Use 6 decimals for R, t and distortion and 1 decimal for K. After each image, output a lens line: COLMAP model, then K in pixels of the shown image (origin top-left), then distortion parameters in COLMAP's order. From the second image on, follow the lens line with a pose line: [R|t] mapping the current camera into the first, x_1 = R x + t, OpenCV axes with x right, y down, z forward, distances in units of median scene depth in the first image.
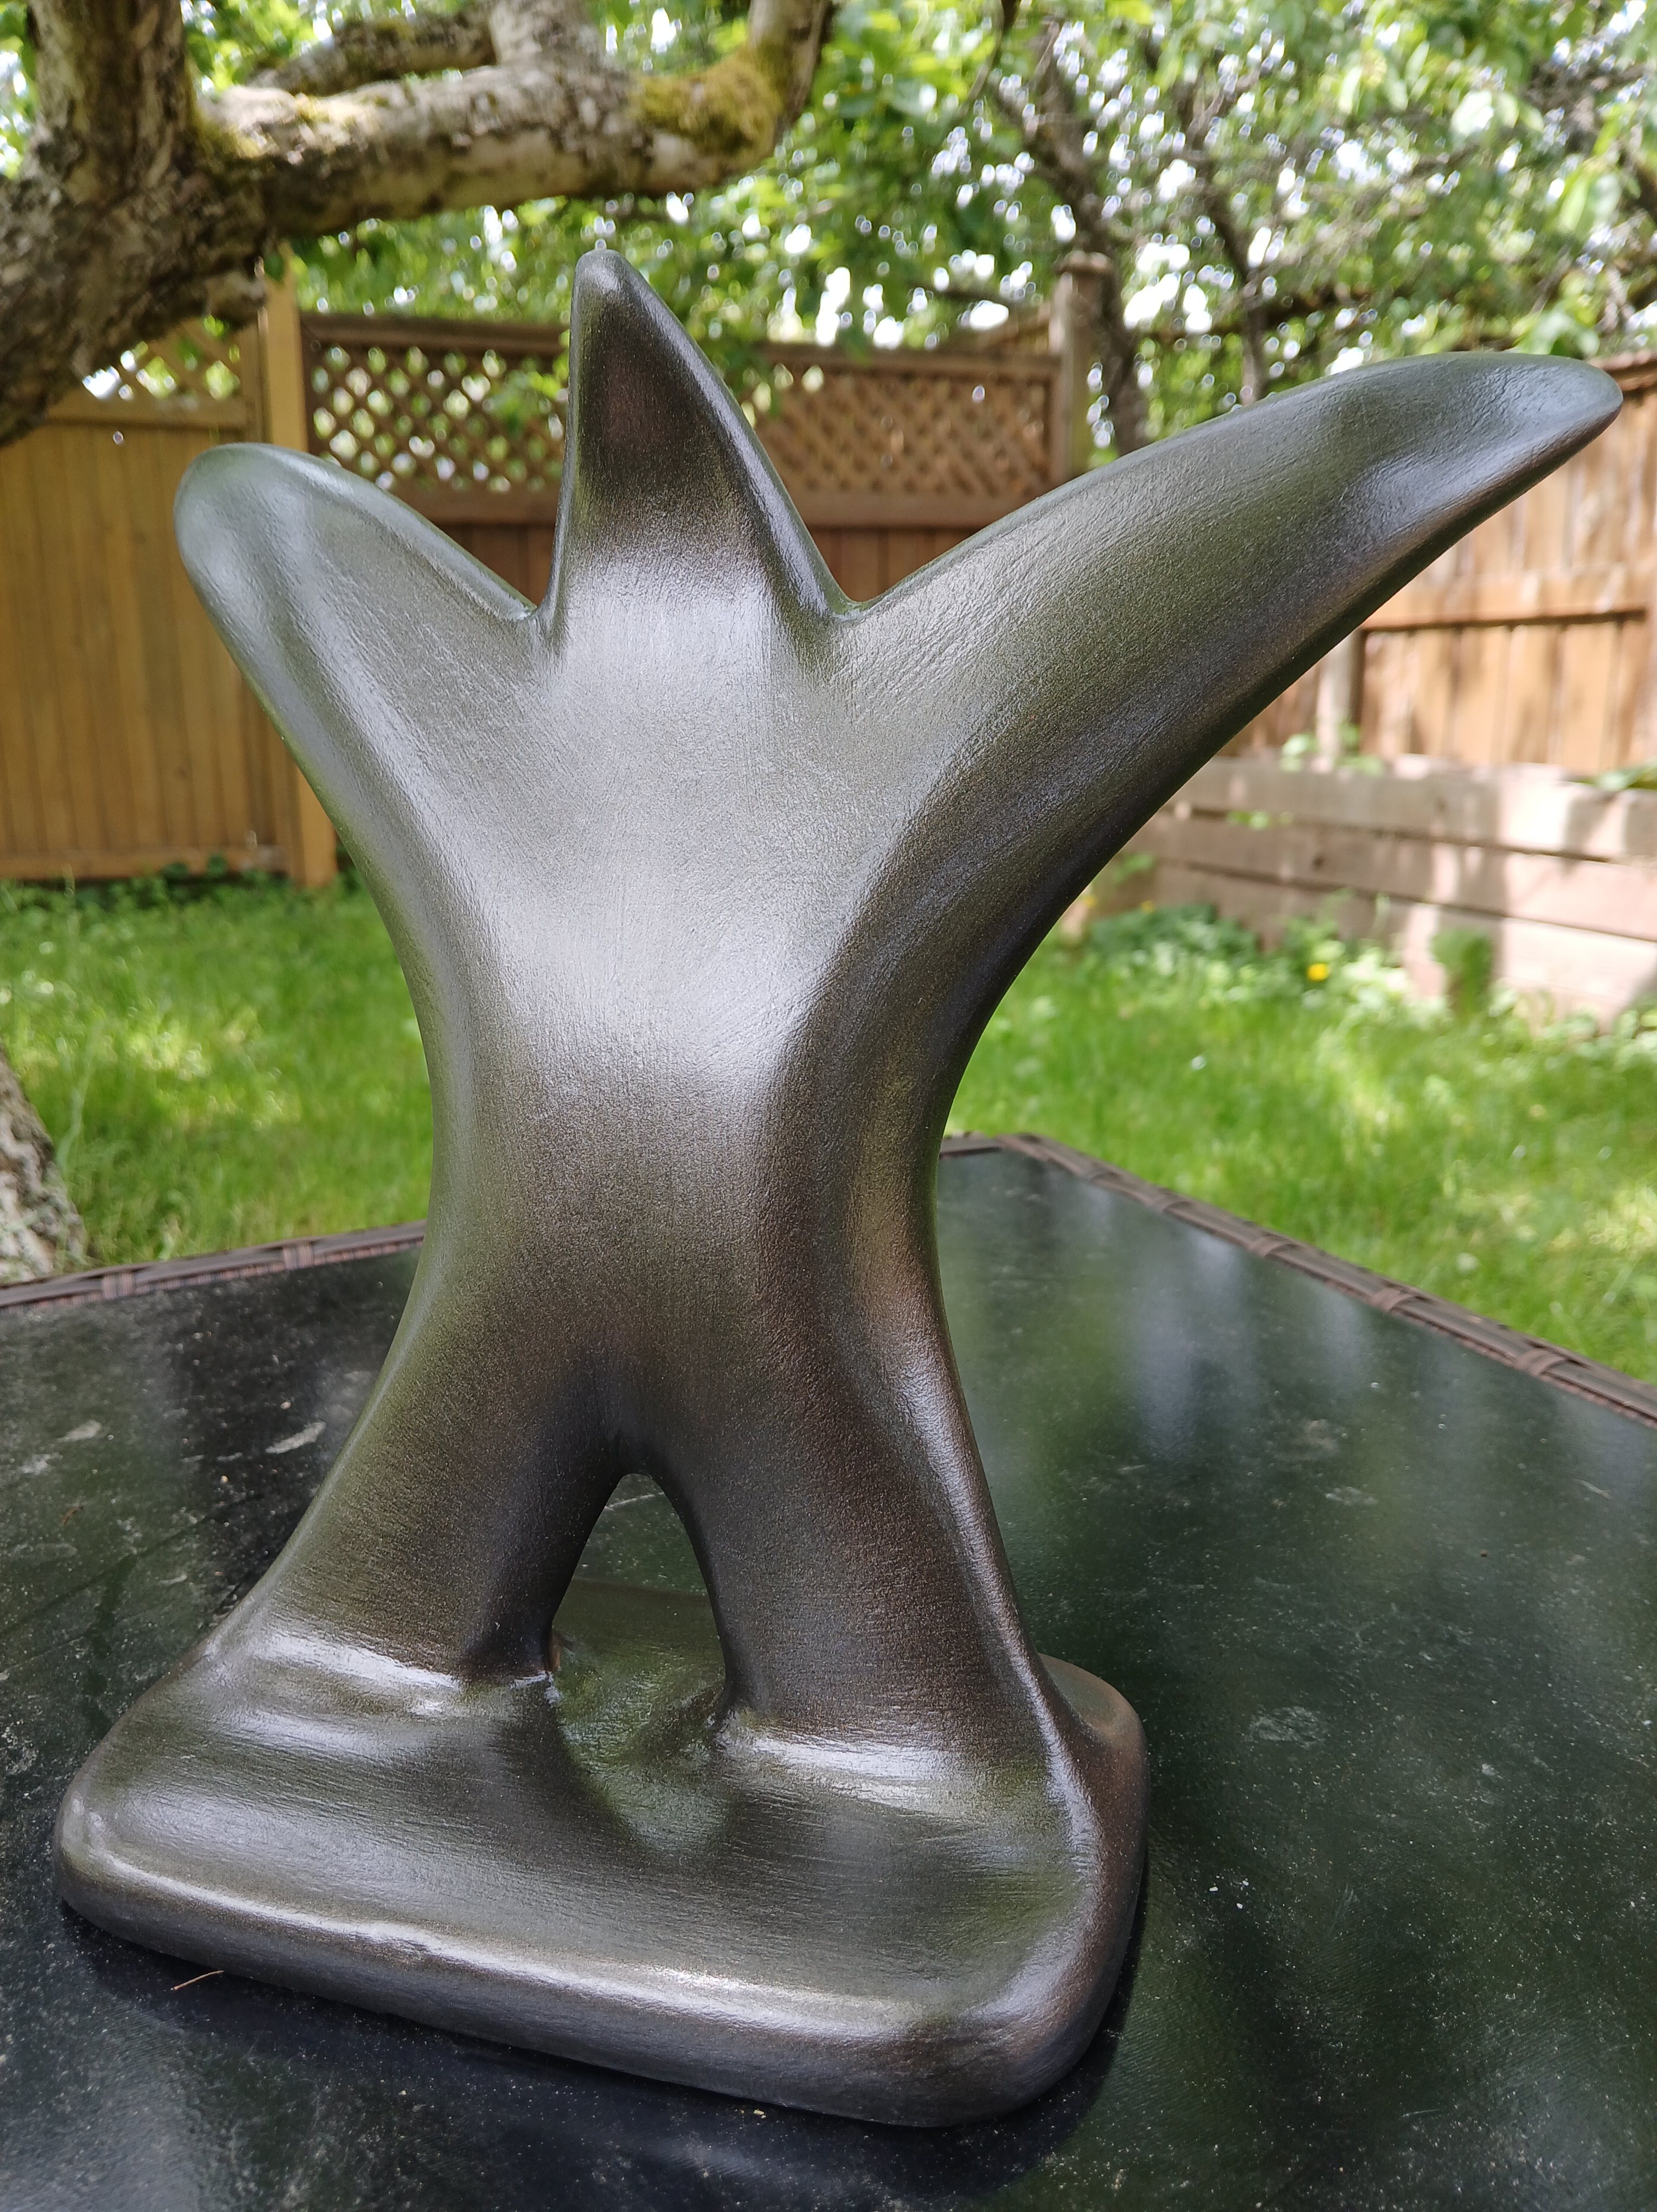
lens RADIAL K [[1749.1, 0, 830.1], [0, 1749.1, 1119.3], [0, 0, 1]] dist [0.001757, -0.050603]
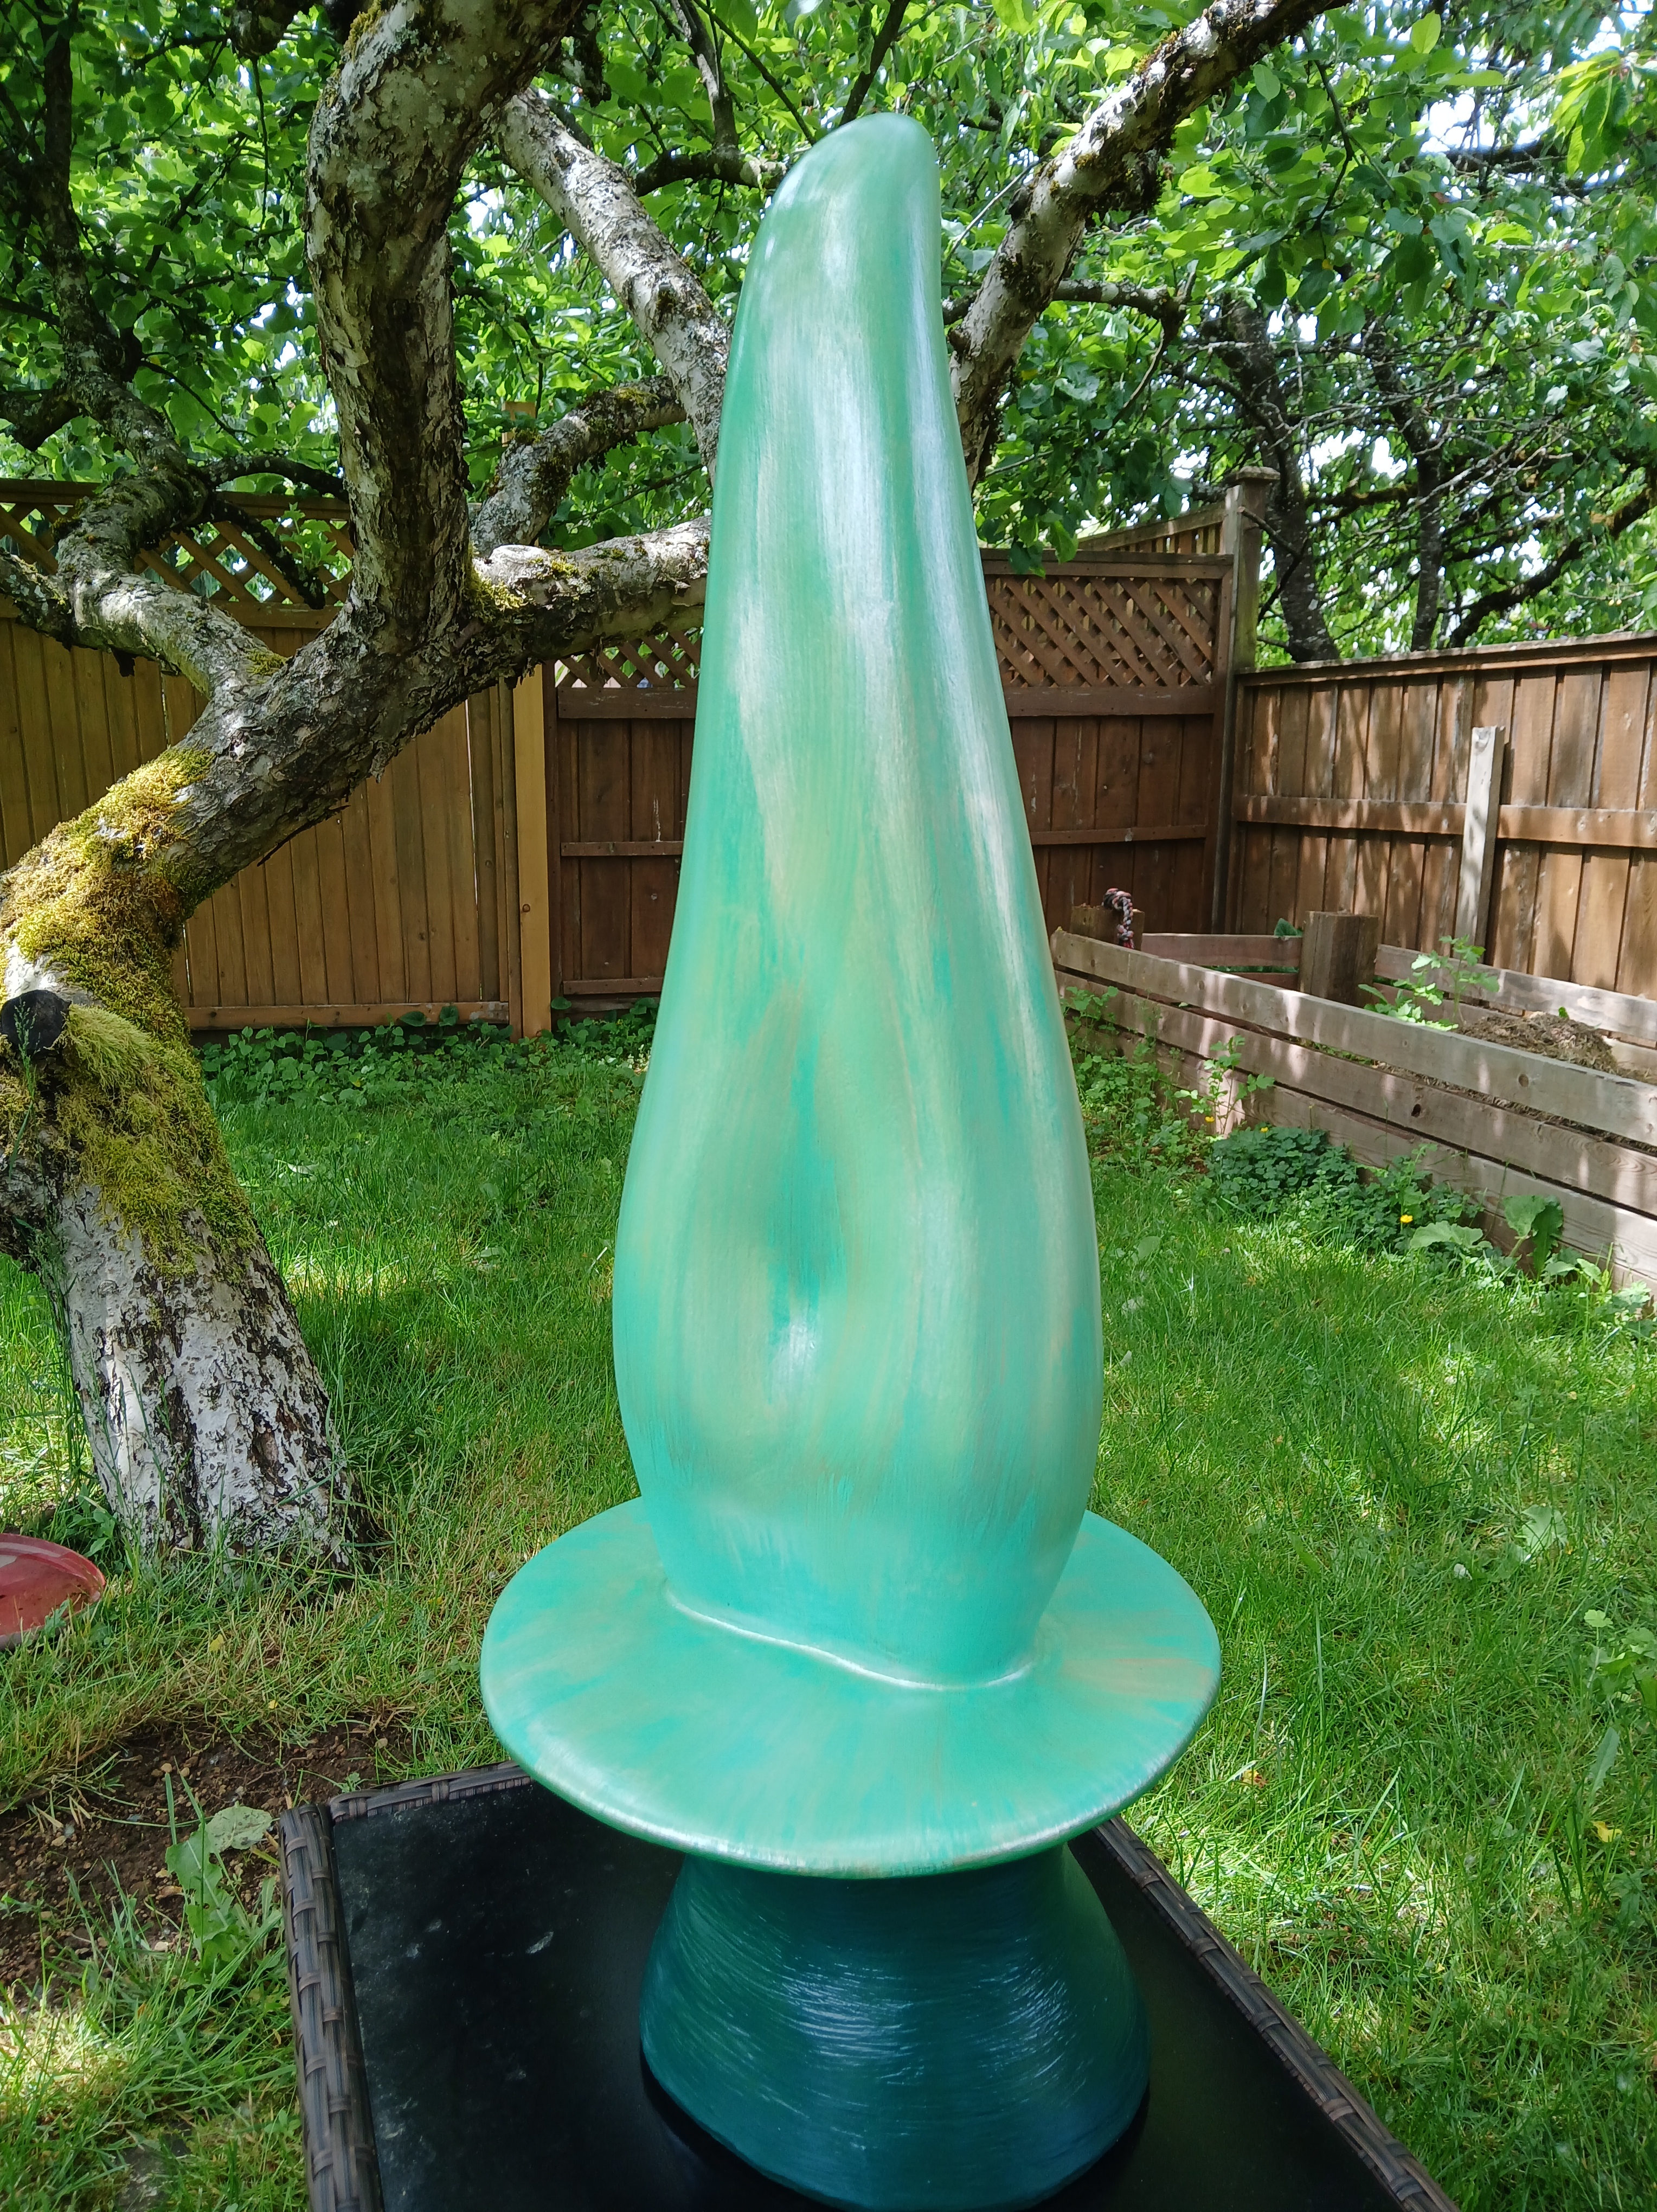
lens RADIAL K [[1749.1, 0, 833.0], [0, 1749.1, 1090.8], [0, 0, 1]] dist [0.001757, -0.050603]
pose [[0.993479, 0.039306, -0.107022, 0.042498], [-0.042792, 0.998619, -0.030474, -0.163441], [0.105676, 0.034855, 0.993790, -0.209981]]
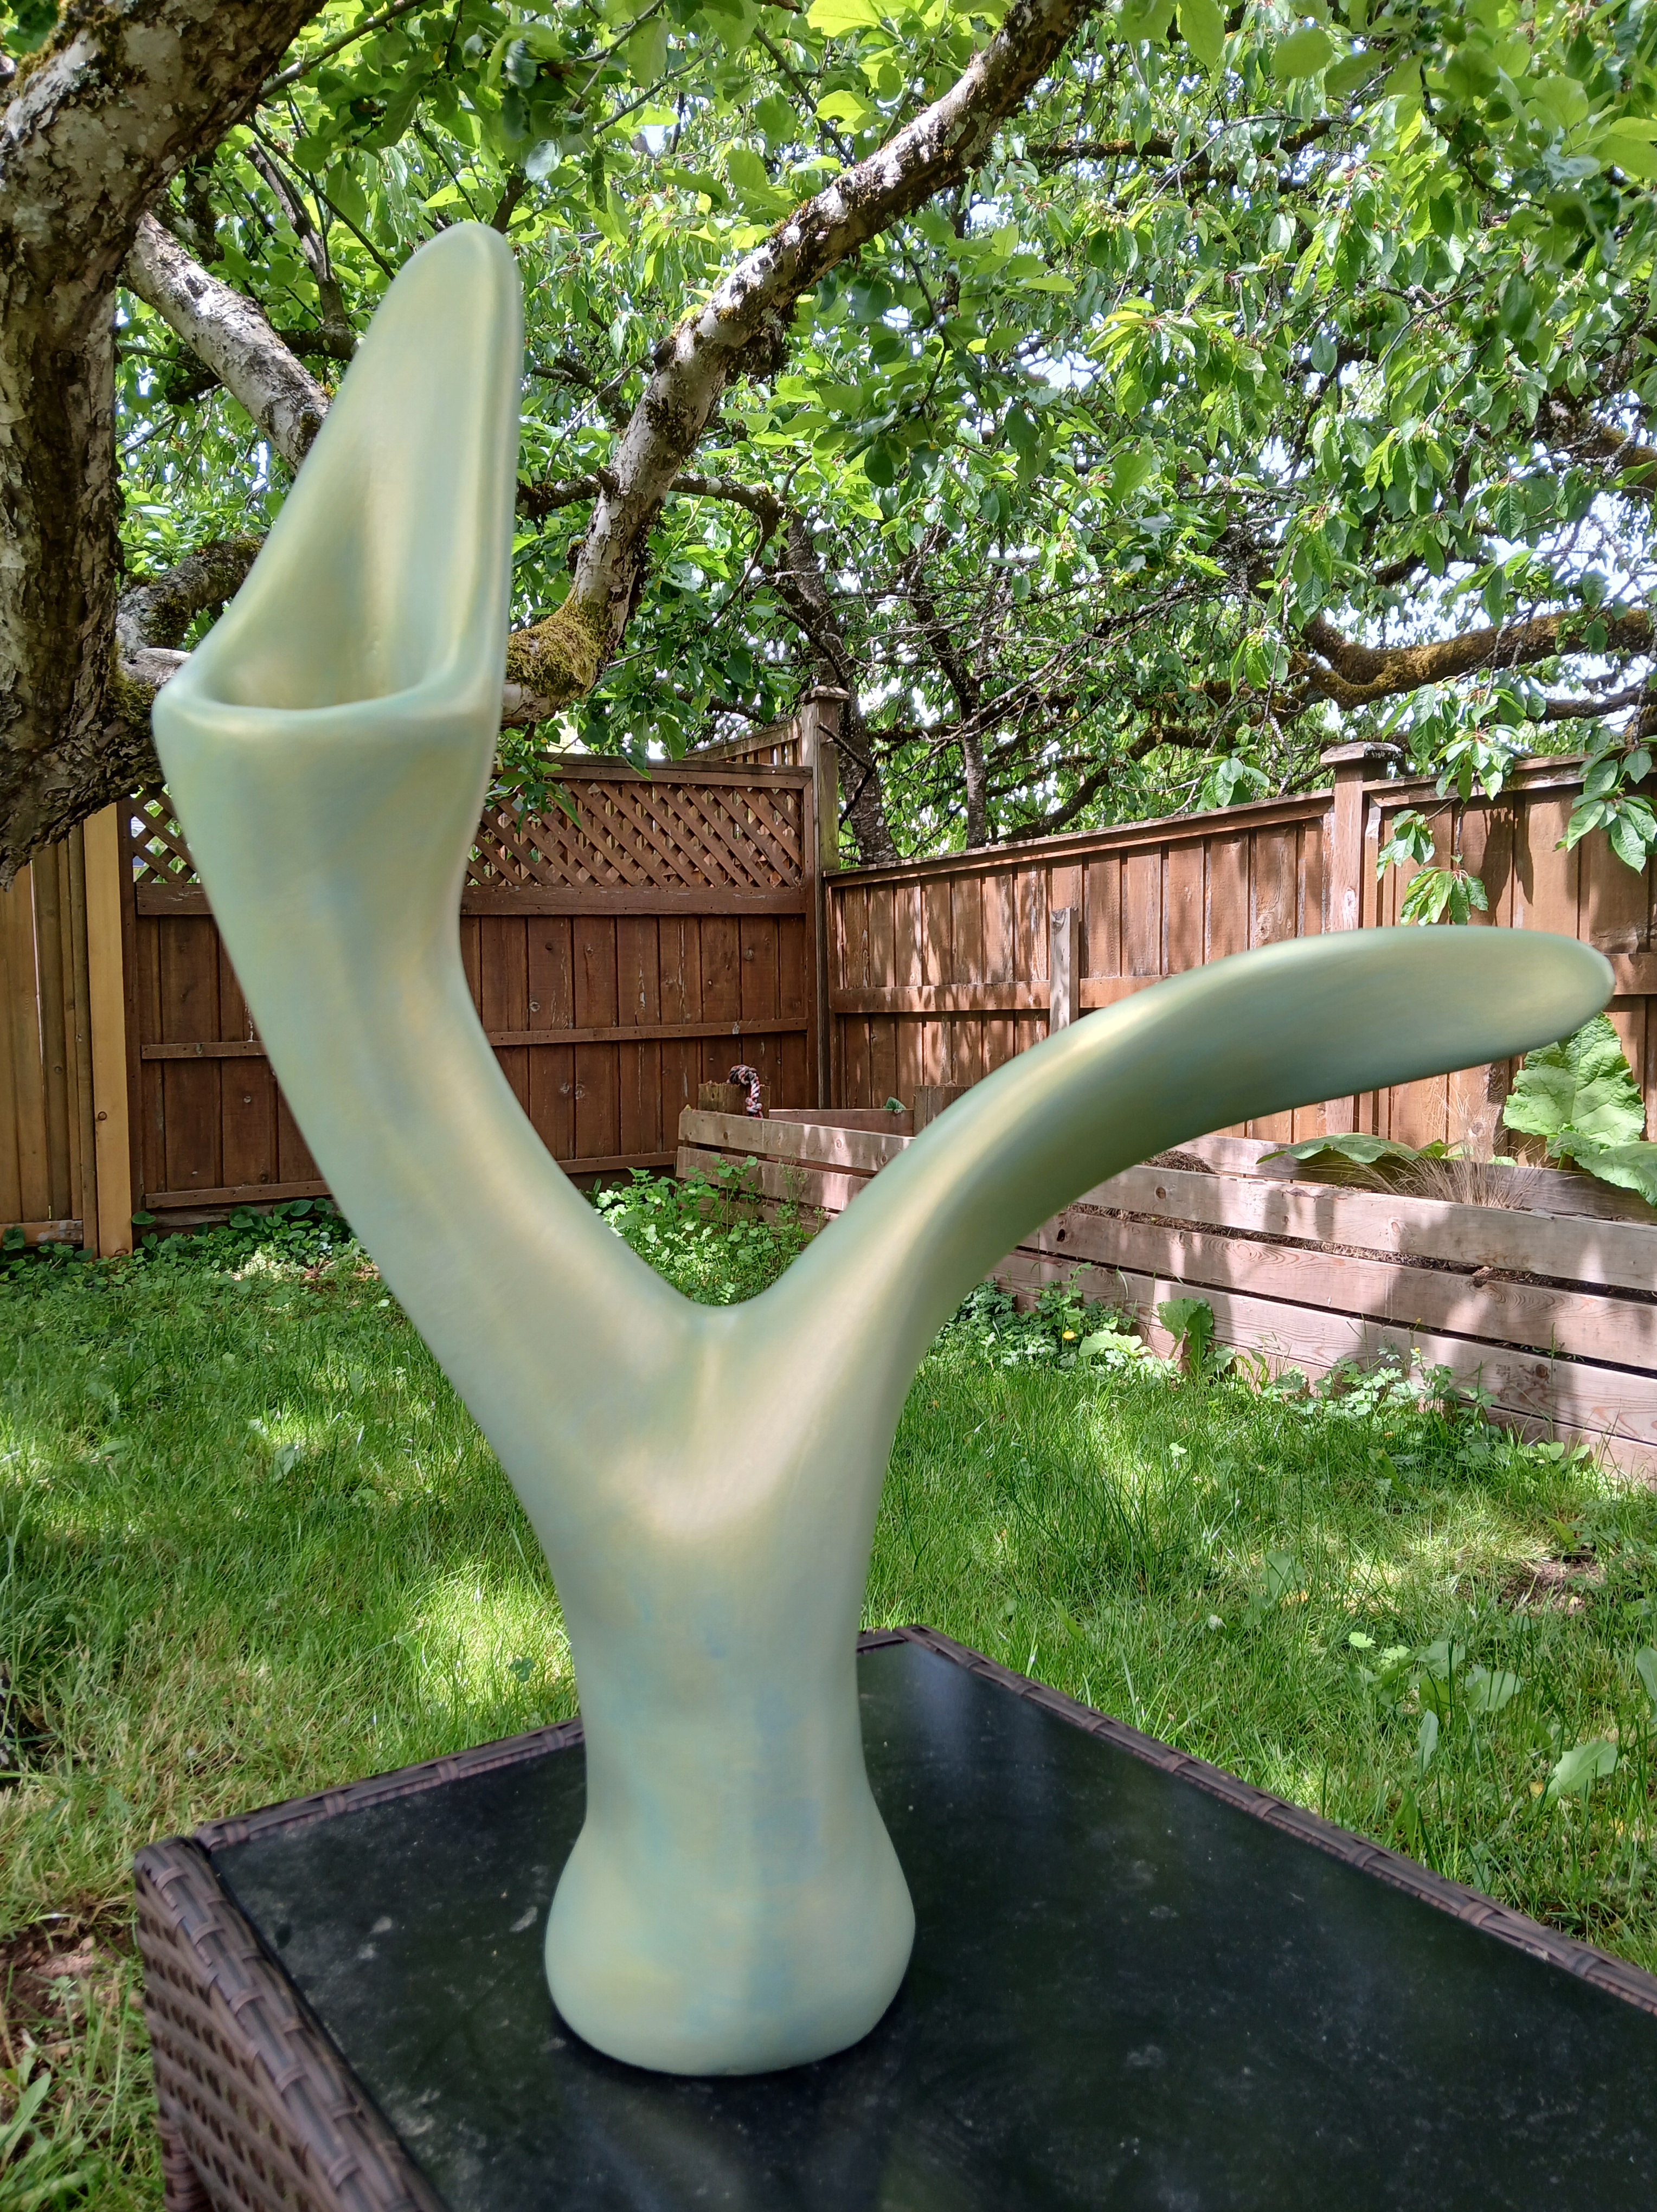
lens RADIAL K [[1749.1, 0, 827.4], [0, 1749.1, 1102.4], [0, 0, 1]] dist [0.001757, -0.050603]
pose [[0.989471, -0.013416, 0.144110, -0.057174], [0.038792, 0.983847, -0.174757, -0.060064], [-0.139438, 0.178507, 0.974008, -0.165395]]
